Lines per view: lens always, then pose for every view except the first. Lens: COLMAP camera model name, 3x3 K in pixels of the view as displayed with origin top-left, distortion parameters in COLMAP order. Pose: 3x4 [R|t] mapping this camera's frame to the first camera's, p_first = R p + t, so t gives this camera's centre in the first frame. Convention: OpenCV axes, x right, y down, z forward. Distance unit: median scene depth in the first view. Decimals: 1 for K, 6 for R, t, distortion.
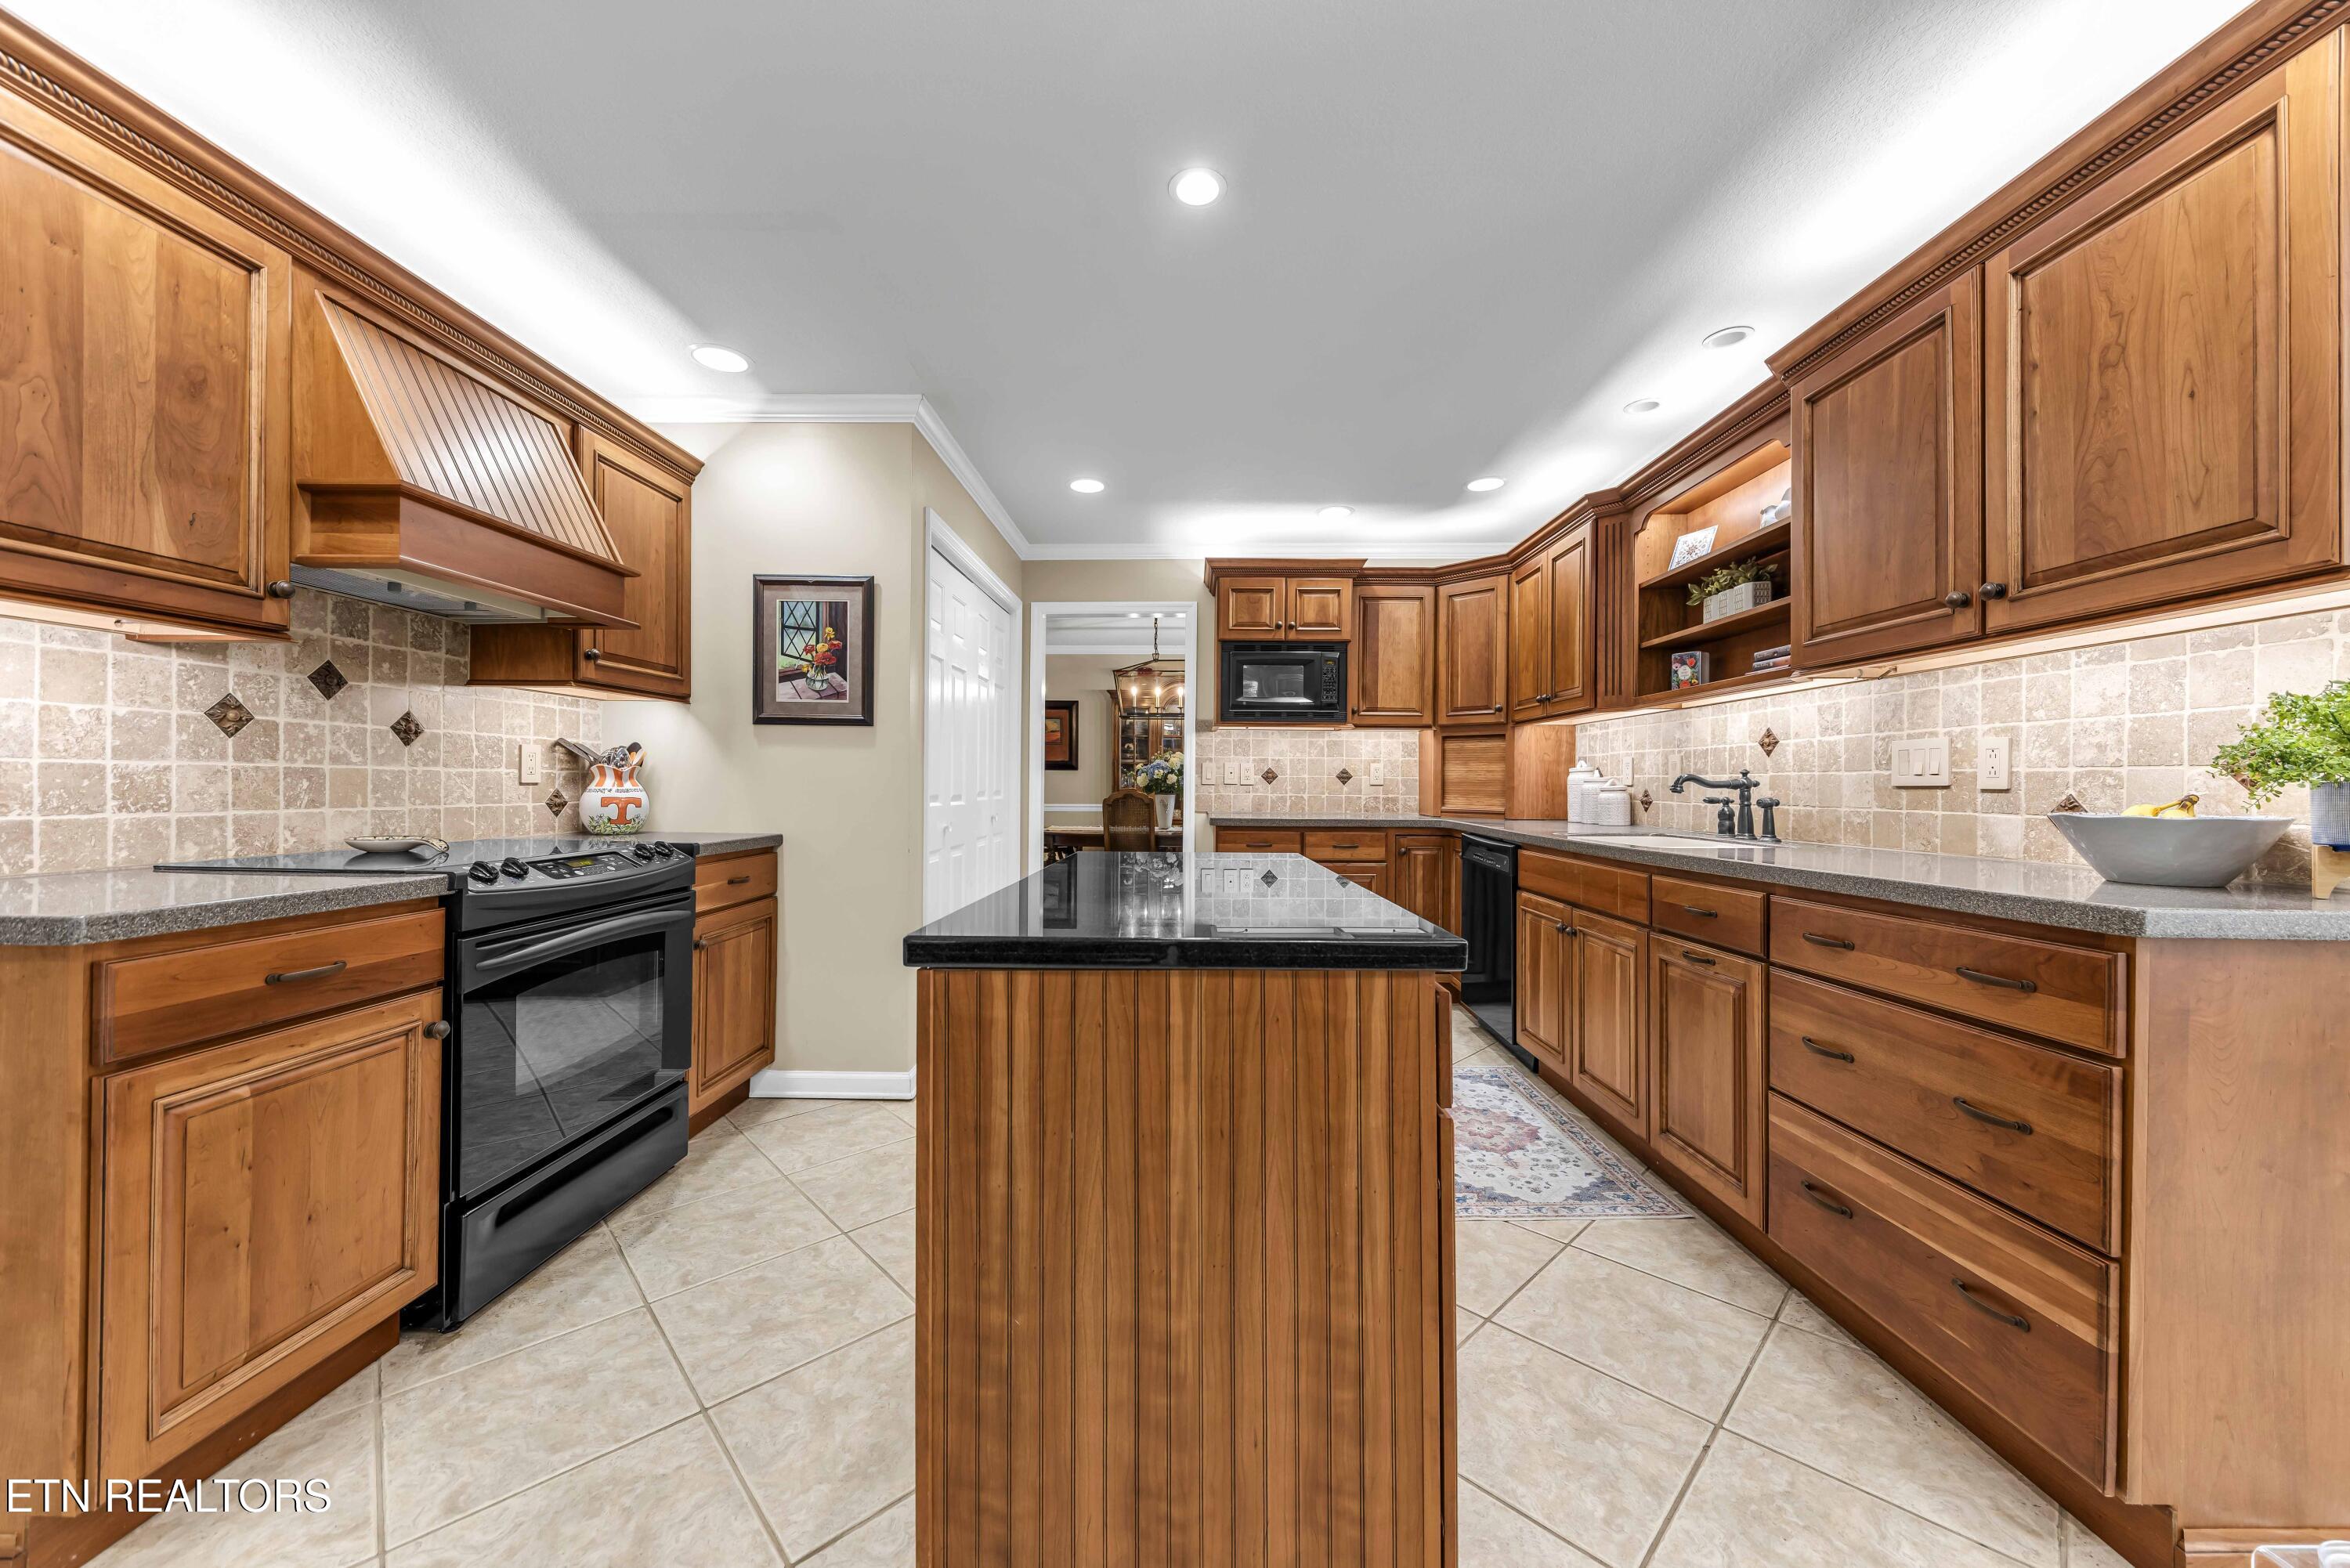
lens RADIAL K [[831.5, 0, 1181.6], [0, 831.5, 774.5], [0, 0, 1]] dist [0.004526, -0.001884]
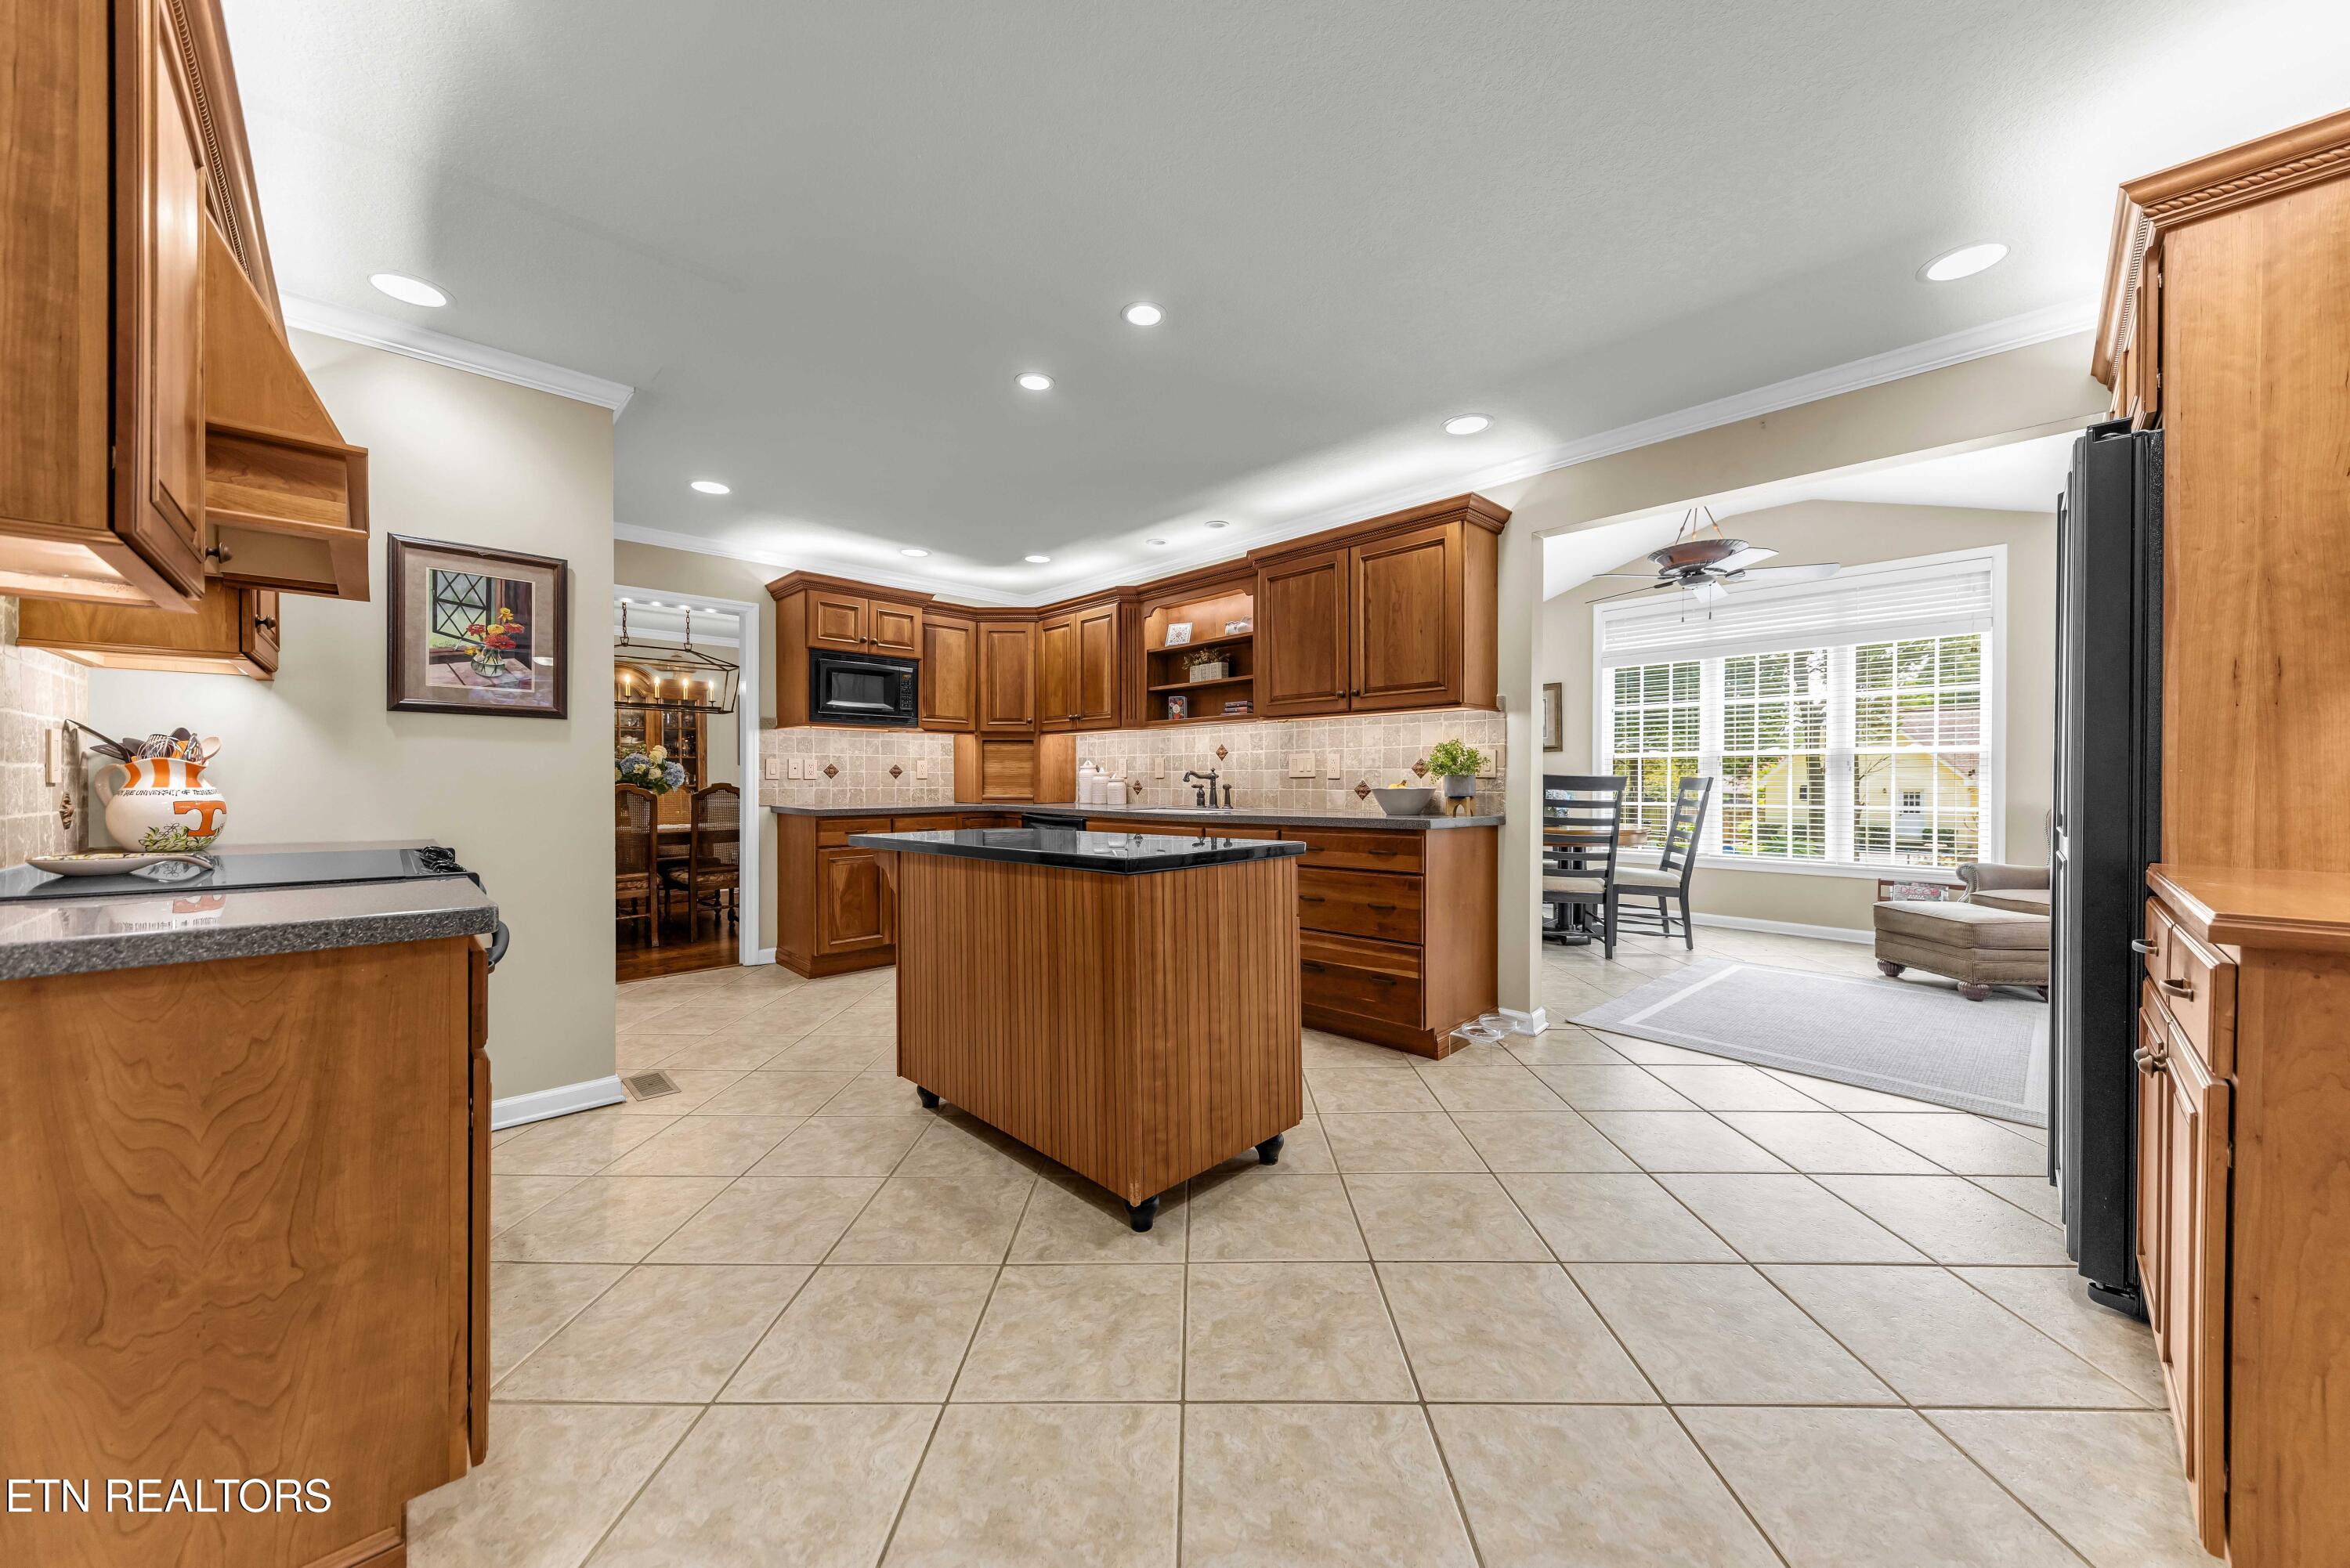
lens RADIAL K [[831.5, 0, 1172.6], [0, 831.5, 761.0], [0, 0, 1]] dist [0.004526, -0.001884]
pose [[0.708703, 0.008265, 0.705459, -0.675929], [-0.002548, 0.999955, -0.009156, -0.005375], [-0.705502, 0.004692, 0.708692, -0.183913]]
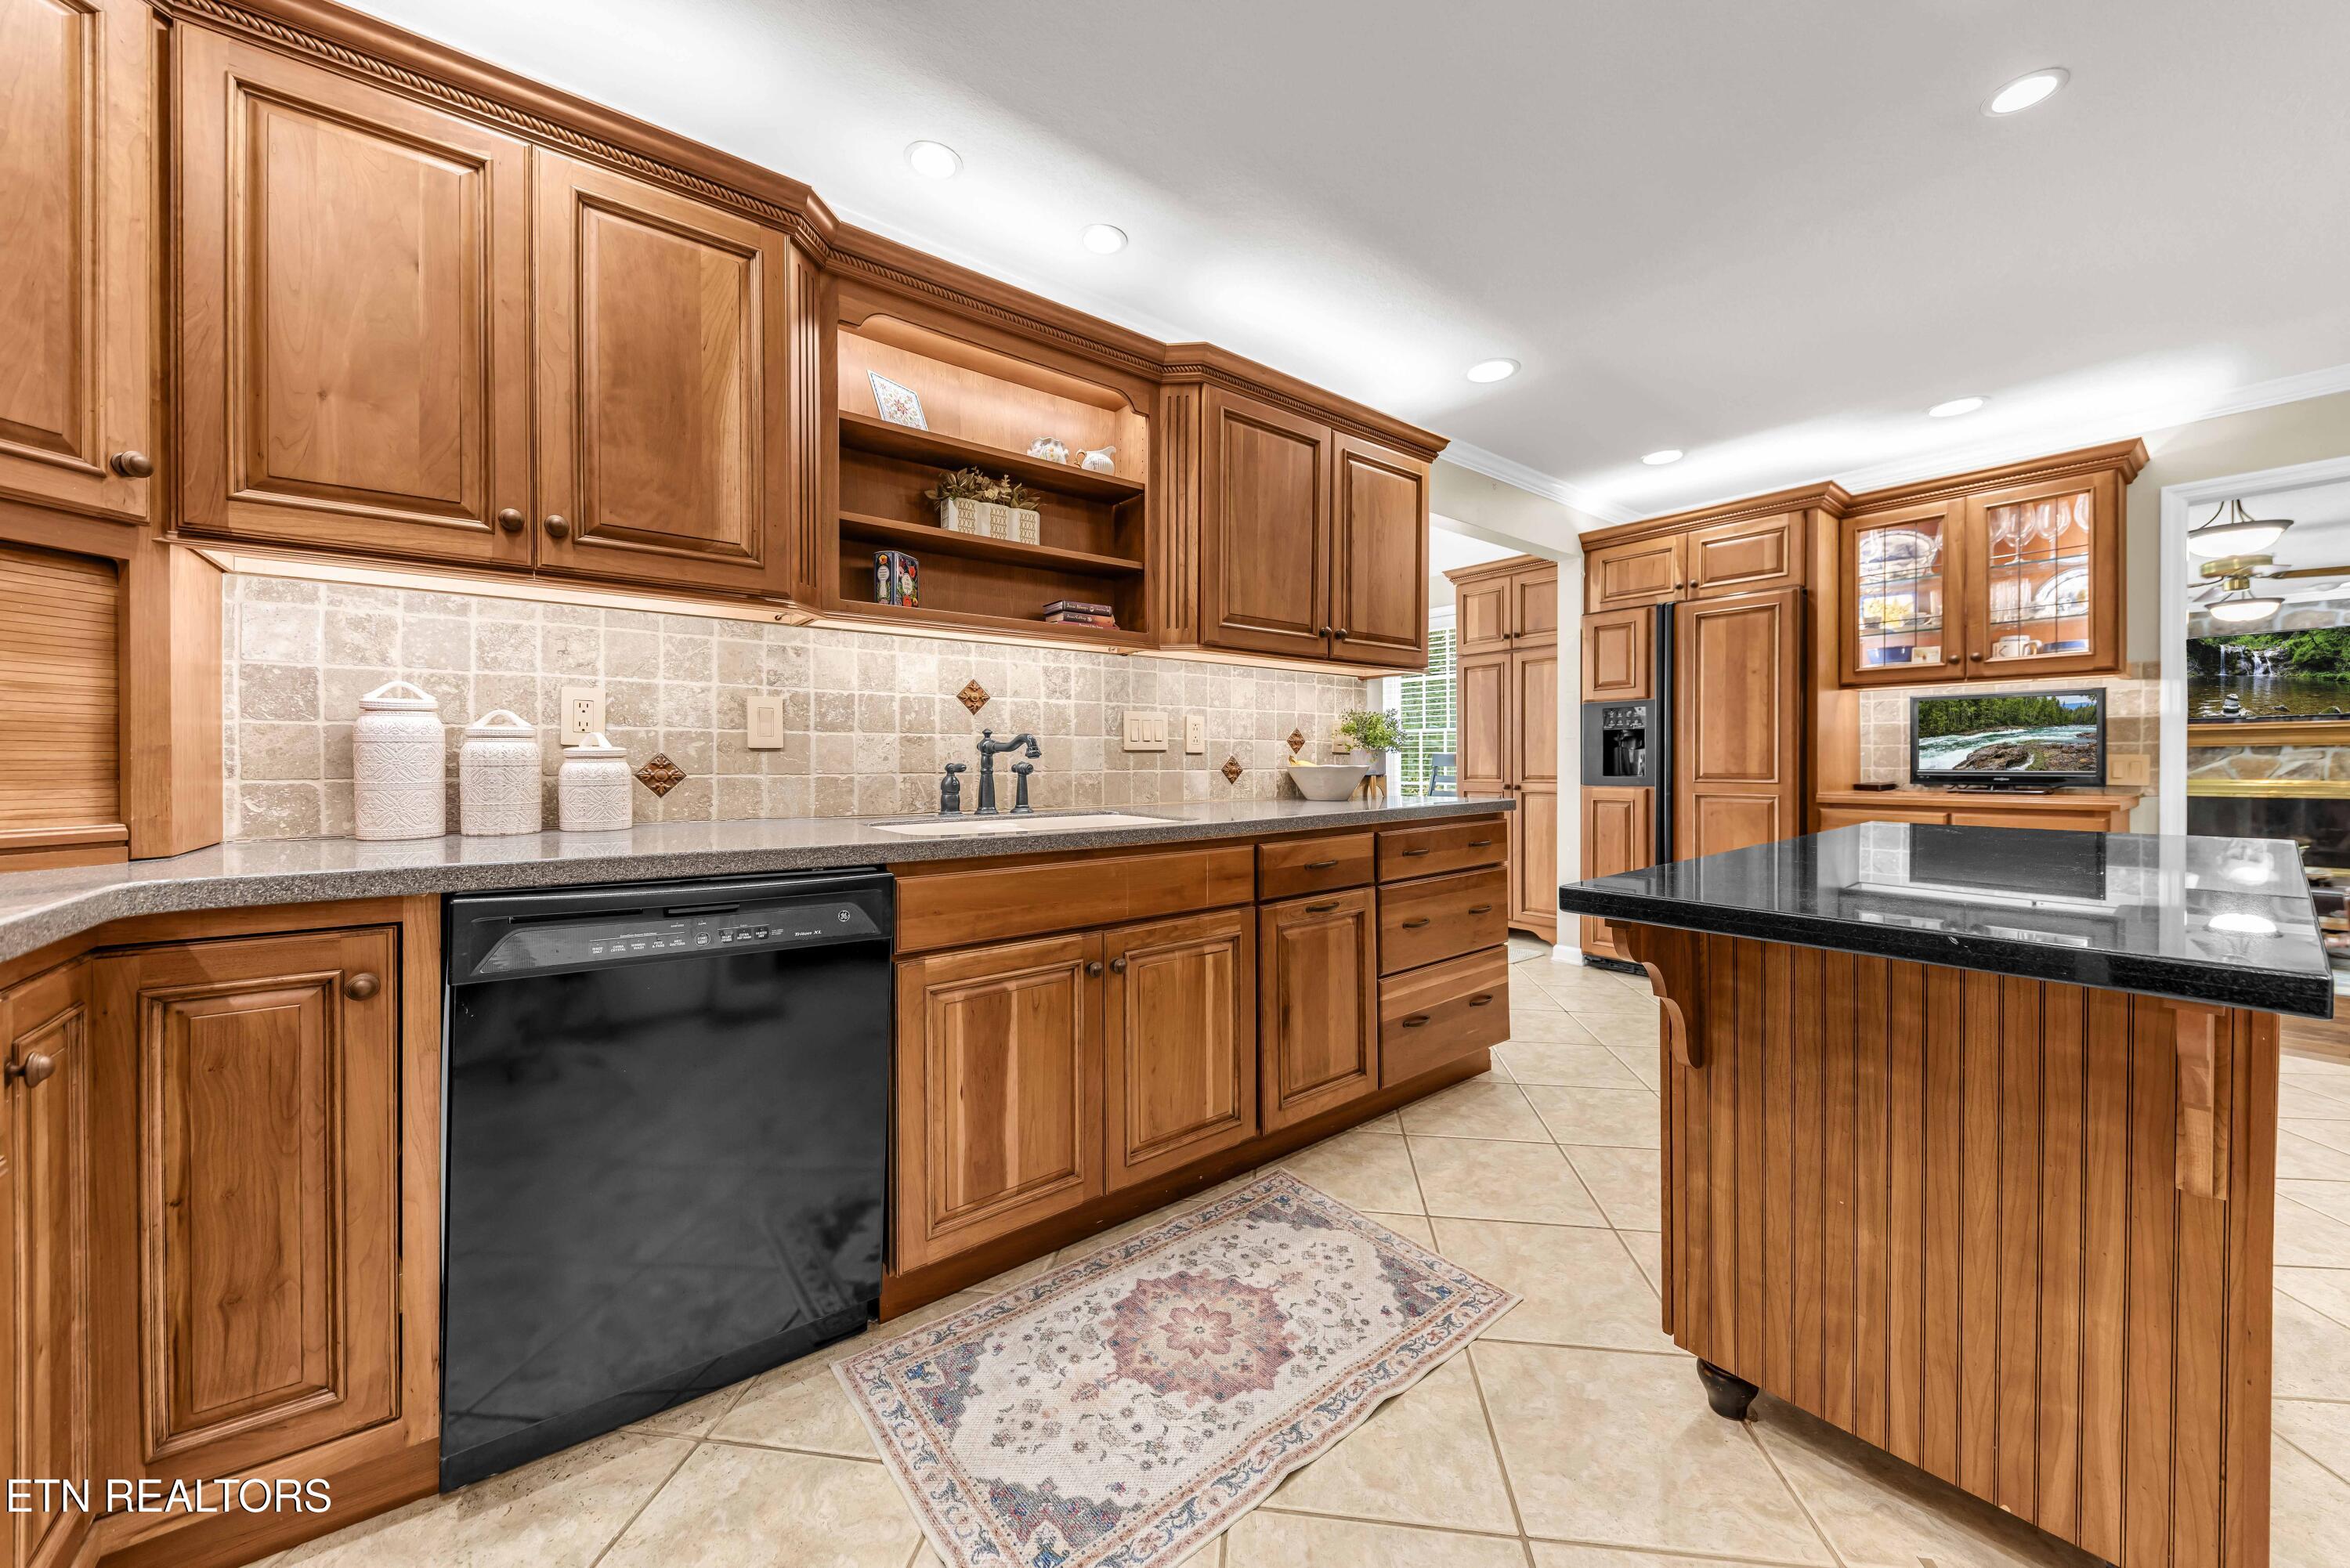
lens RADIAL K [[831.5, 0, 1206.8], [0, 831.5, 766.5], [0, 0, 1]] dist [0.004526, -0.001884]
pose [[-0.626309, -0.005591, 0.779555, -0.109534], [-0.007971, 0.999968, 0.000767, 0.032451], [-0.779534, -0.005733, -0.626334, 1.520278]]
